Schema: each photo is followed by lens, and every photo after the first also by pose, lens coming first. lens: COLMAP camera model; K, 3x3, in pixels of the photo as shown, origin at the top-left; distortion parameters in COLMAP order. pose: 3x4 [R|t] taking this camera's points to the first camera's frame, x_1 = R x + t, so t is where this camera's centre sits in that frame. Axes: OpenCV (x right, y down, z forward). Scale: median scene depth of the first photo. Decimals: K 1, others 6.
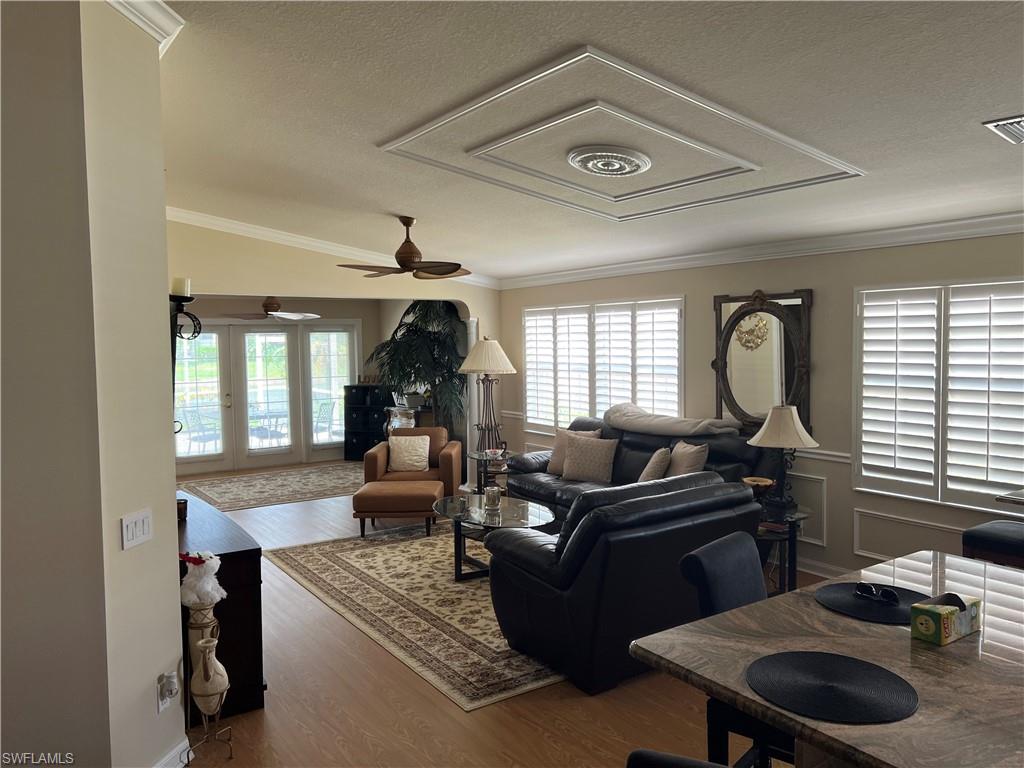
lens RADIAL K [[772.3, 0, 512.0], [0, 772.3, 384.0], [0, 0, 1]] dist [0.002599, -0.000599]
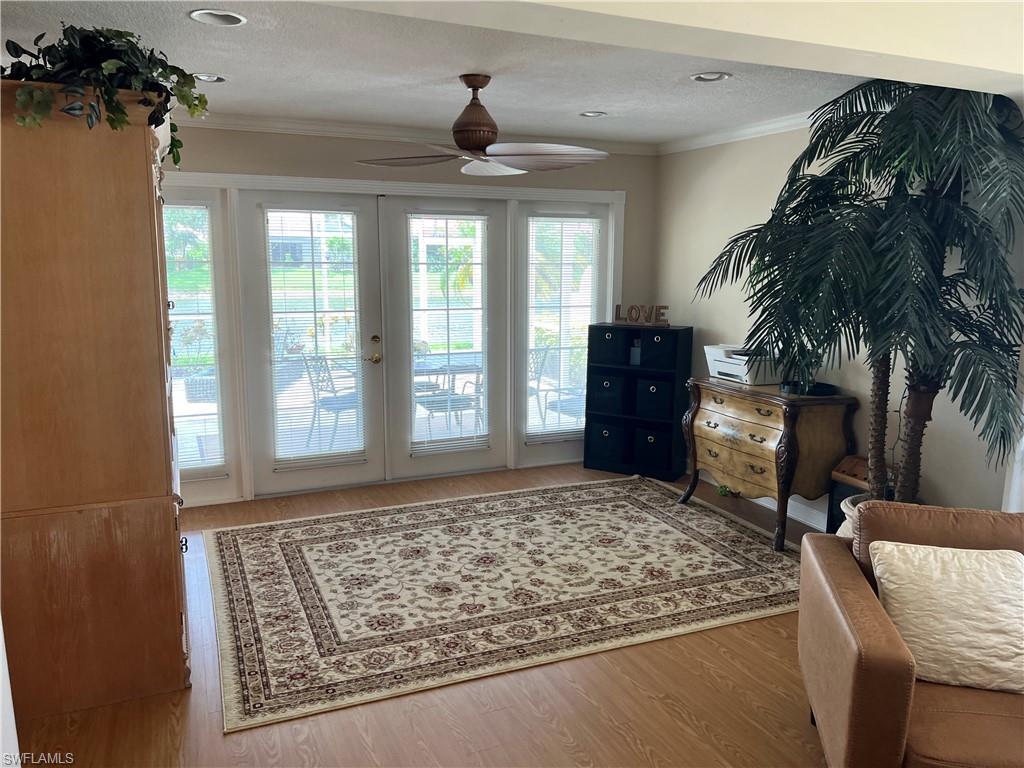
lens RADIAL K [[772.3, 0, 512.0], [0, 772.3, 384.0], [0, 0, 1]] dist [0.002599, -0.000599]
pose [[0.981078, 0.053050, -0.186204, -0.168770], [-0.031178, 0.992466, 0.118485, -0.017680], [0.191086, -0.110438, 0.975341, 0.478006]]
